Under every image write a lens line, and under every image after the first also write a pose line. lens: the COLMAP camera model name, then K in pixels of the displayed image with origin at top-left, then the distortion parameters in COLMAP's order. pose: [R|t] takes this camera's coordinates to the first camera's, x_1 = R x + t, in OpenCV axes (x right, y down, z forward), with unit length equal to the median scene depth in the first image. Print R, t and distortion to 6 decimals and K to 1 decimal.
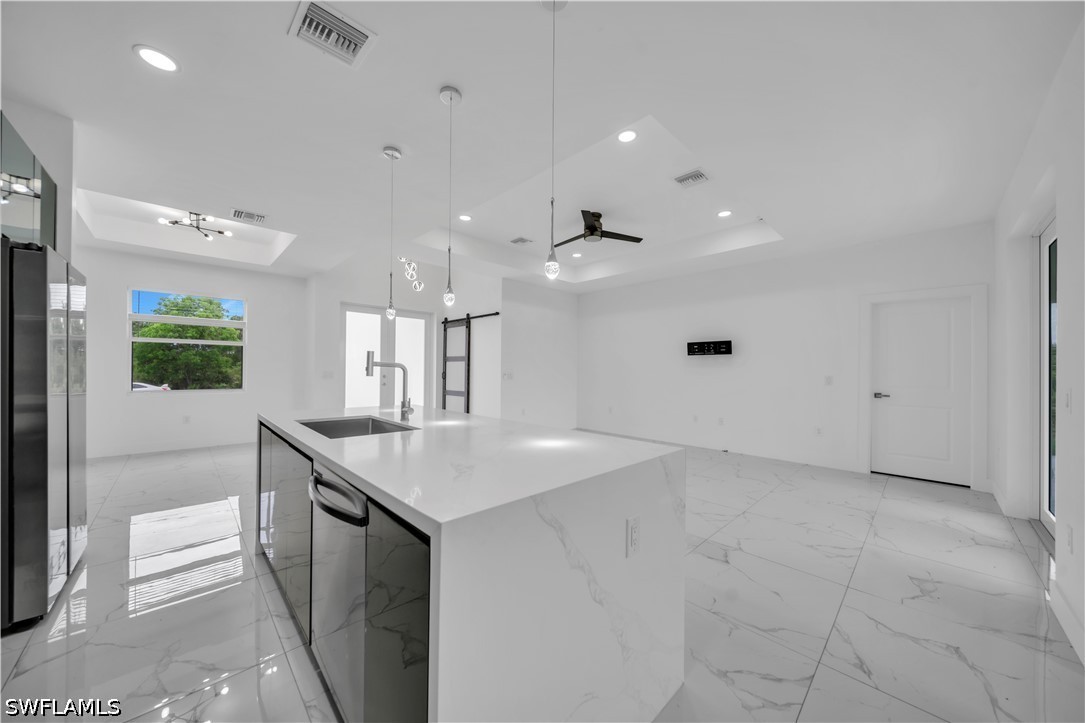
lens RADIAL K [[375.1, 0, 546.4], [0, 375.1, 366.6], [0, 0, 1]] dist [-0.000179, -0.000211]
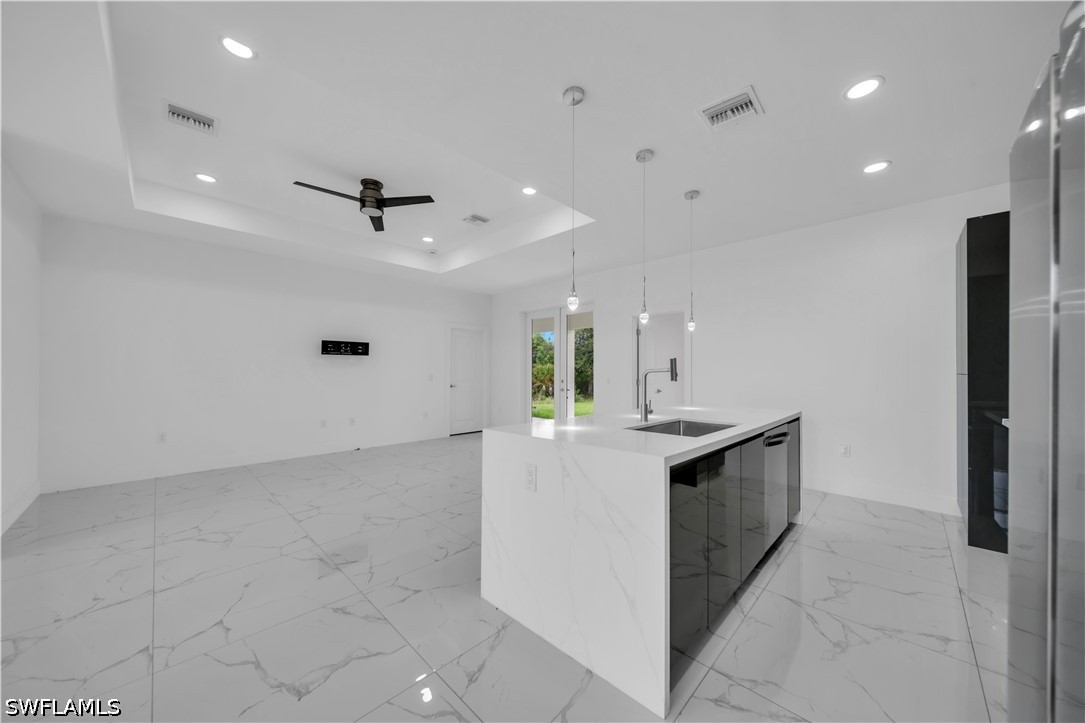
lens RADIAL K [[375.1, 0, 543.7], [0, 375.1, 366.9], [0, 0, 1]] dist [-0.000179, -0.000211]
pose [[-0.021254, 0.003683, 0.999767, -0.541310], [-0.012282, 0.999917, -0.003945, -0.002739], [-0.999699, -0.012363, -0.021207, 0.481048]]
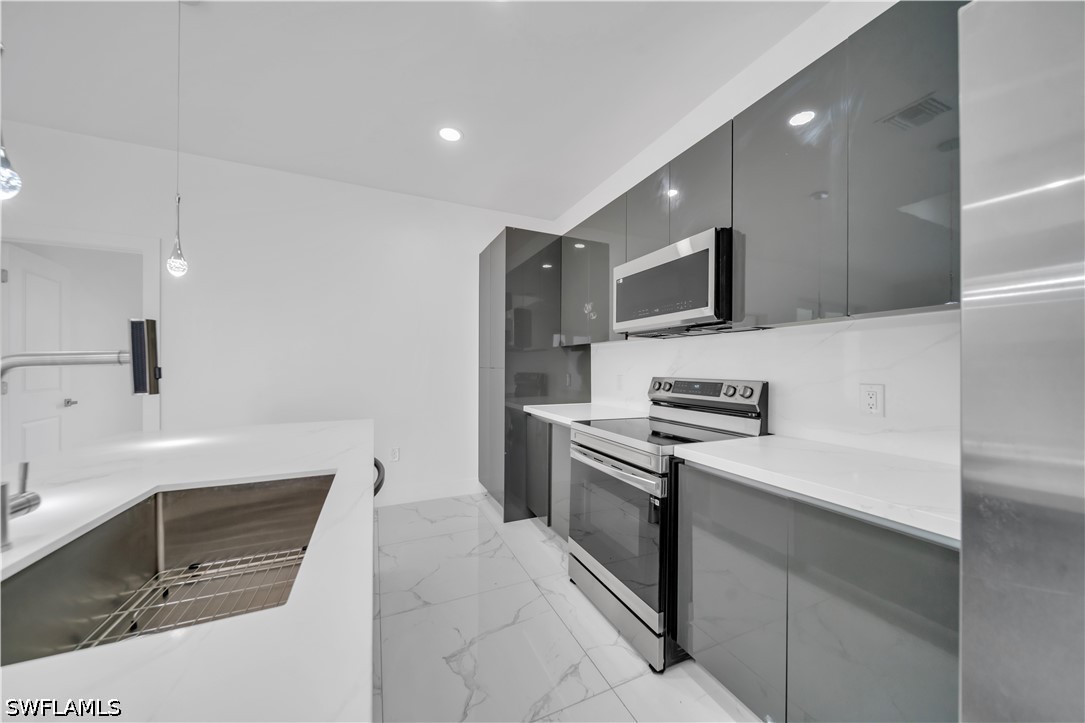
lens RADIAL K [[375.1, 0, 546.1], [0, 375.1, 366.8], [0, 0, 1]] dist [-0.000179, -0.000211]
pose [[-0.940777, -0.011539, 0.338830, -0.322741], [-0.014015, 0.999890, -0.004861, -0.001203], [-0.338737, -0.009322, -0.940835, 0.409839]]
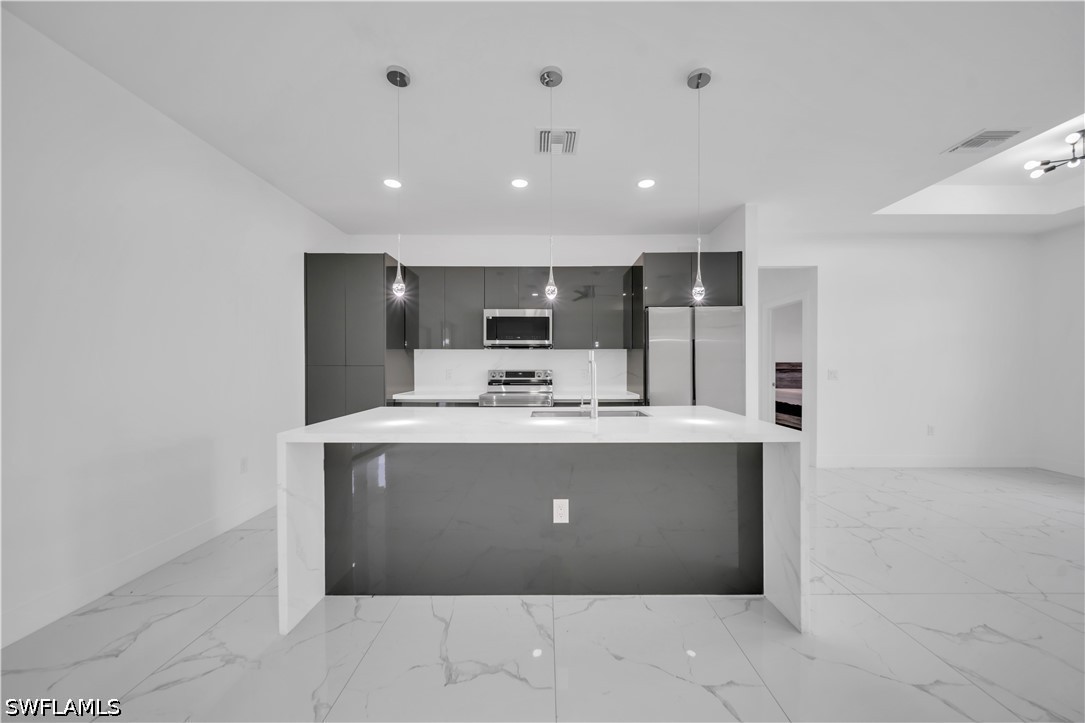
lens RADIAL K [[375.1, 0, 544.6], [0, 375.1, 367.9], [0, 0, 1]] dist [-0.000179, -0.000211]
pose [[-0.700962, -0.002447, -0.713194, 0.148750], [0.000133, 0.999994, -0.003561, 0.004637], [0.713198, -0.002591, -0.700958, 0.582748]]
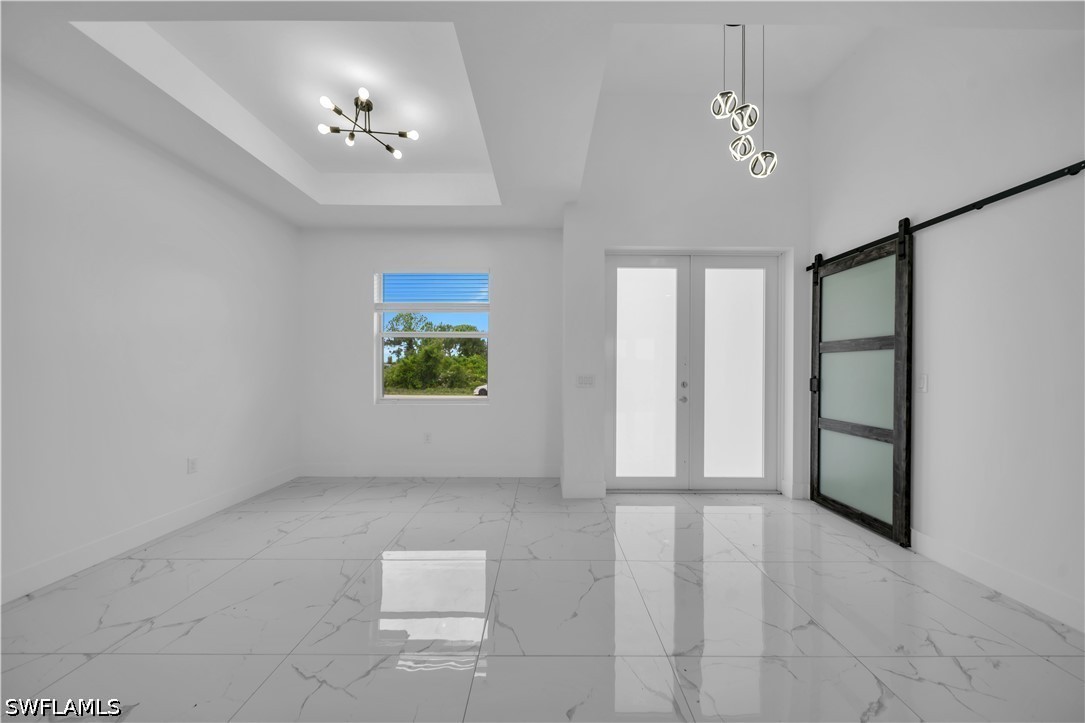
lens RADIAL K [[375.1, 0, 547.5], [0, 375.1, 365.3], [0, 0, 1]] dist [-0.000179, -0.000211]
pose [[0.718588, -0.009374, -0.695373, -0.241710], [0.005771, 0.999955, -0.007517, 0.002362], [0.695412, 0.001389, 0.718610, 0.578604]]
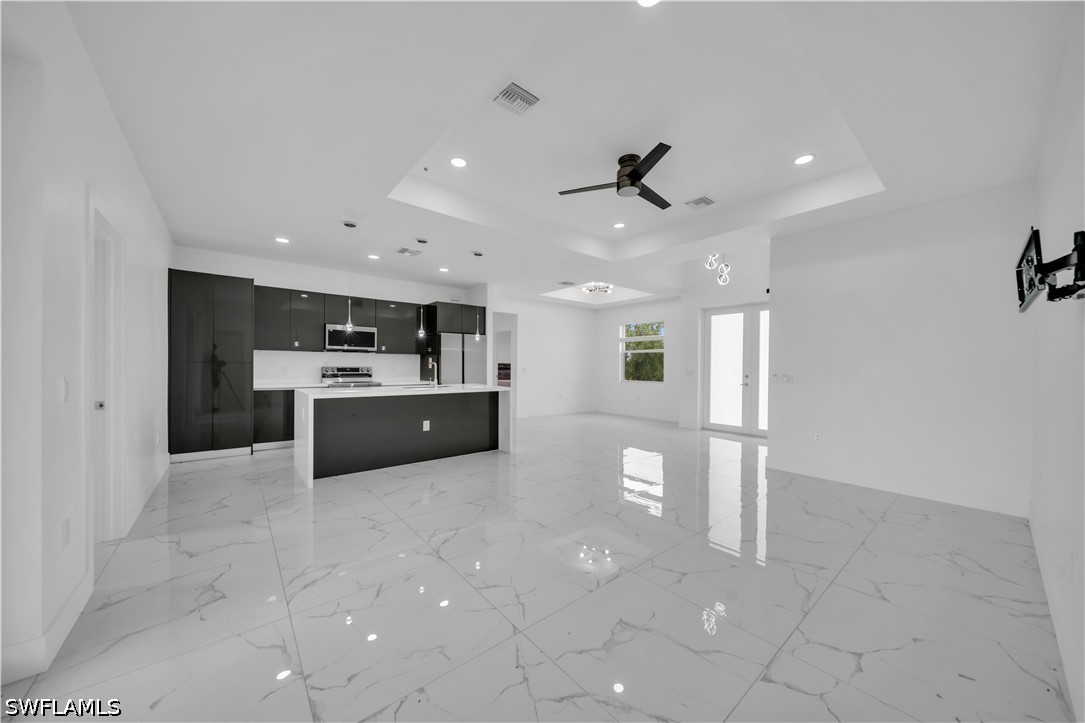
lens RADIAL K [[375.1, 0, 547.0], [0, 375.1, 367.2], [0, 0, 1]] dist [-0.000179, -0.000211]
pose [[-0.077423, -0.005314, -0.996984, 0.661142], [-0.002994, 0.999983, -0.005097, 0.010761], [0.996994, 0.002590, -0.077438, 0.672096]]
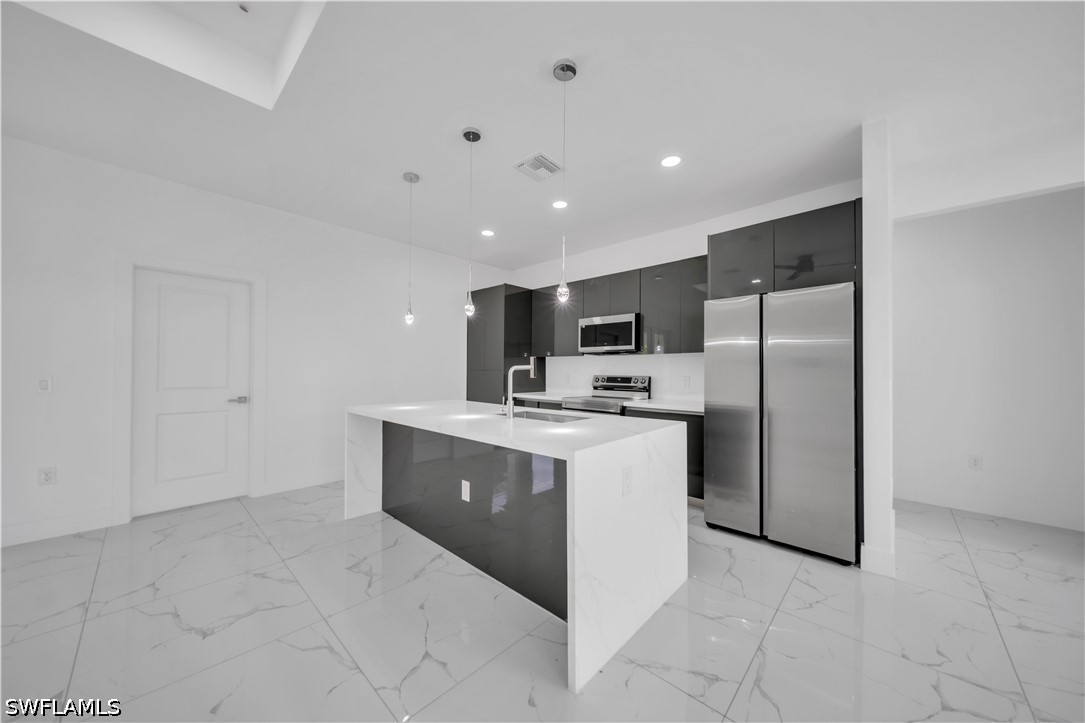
lens RADIAL K [[375.1, 0, 543.6], [0, 375.1, 366.6], [0, 0, 1]] dist [-0.000179, -0.000211]
pose [[-0.999111, -0.015675, -0.039147, -0.160697], [-0.014993, 0.999731, -0.017675, 0.003613], [0.039413, -0.017073, -0.999077, 0.763328]]
